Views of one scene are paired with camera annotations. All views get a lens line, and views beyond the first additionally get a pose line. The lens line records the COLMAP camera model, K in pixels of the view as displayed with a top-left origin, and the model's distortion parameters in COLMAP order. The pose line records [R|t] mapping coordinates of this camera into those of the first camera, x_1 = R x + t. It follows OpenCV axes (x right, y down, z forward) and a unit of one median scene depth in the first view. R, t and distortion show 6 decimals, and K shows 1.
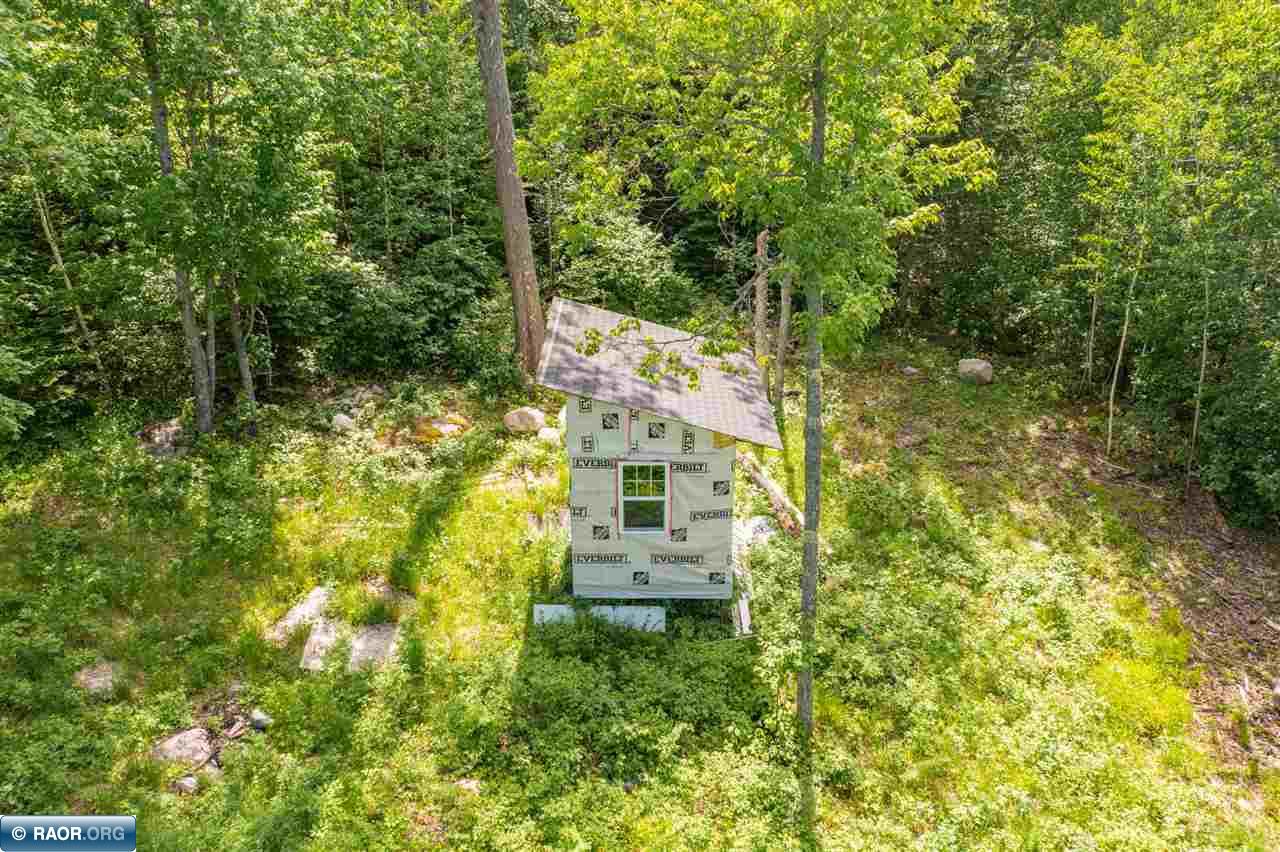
lens RADIAL K [[991.2, 0, 629.8], [0, 991.2, 429.2], [0, 0, 1]] dist [-0.016147, 0.000679]
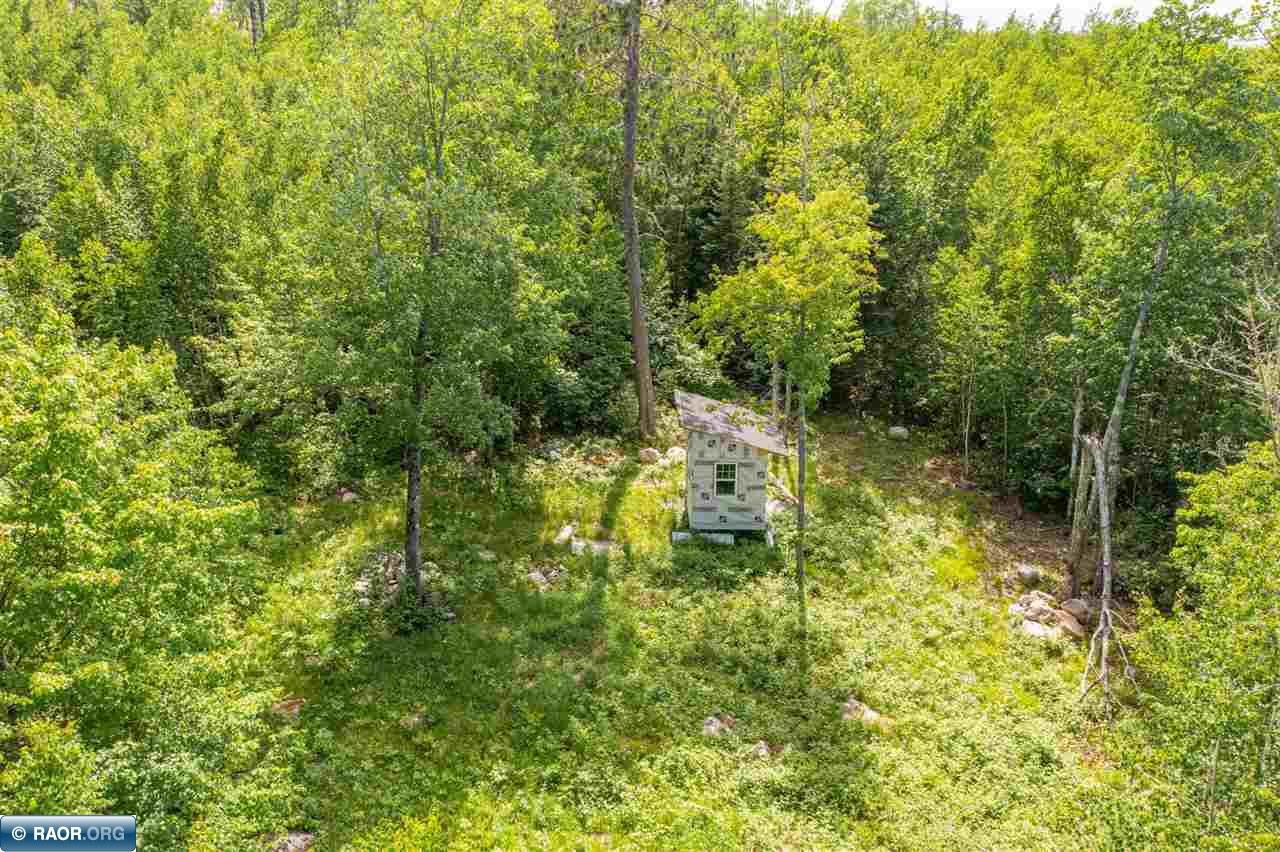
lens RADIAL K [[991.2, 0, 629.5], [0, 991.2, 425.7], [0, 0, 1]] dist [-0.016147, 0.000679]
pose [[0.999988, 0.004499, -0.001799, -0.178804], [-0.004658, 0.994796, -0.101779, 0.160184], [0.001332, 0.101786, 0.994805, -1.094547]]
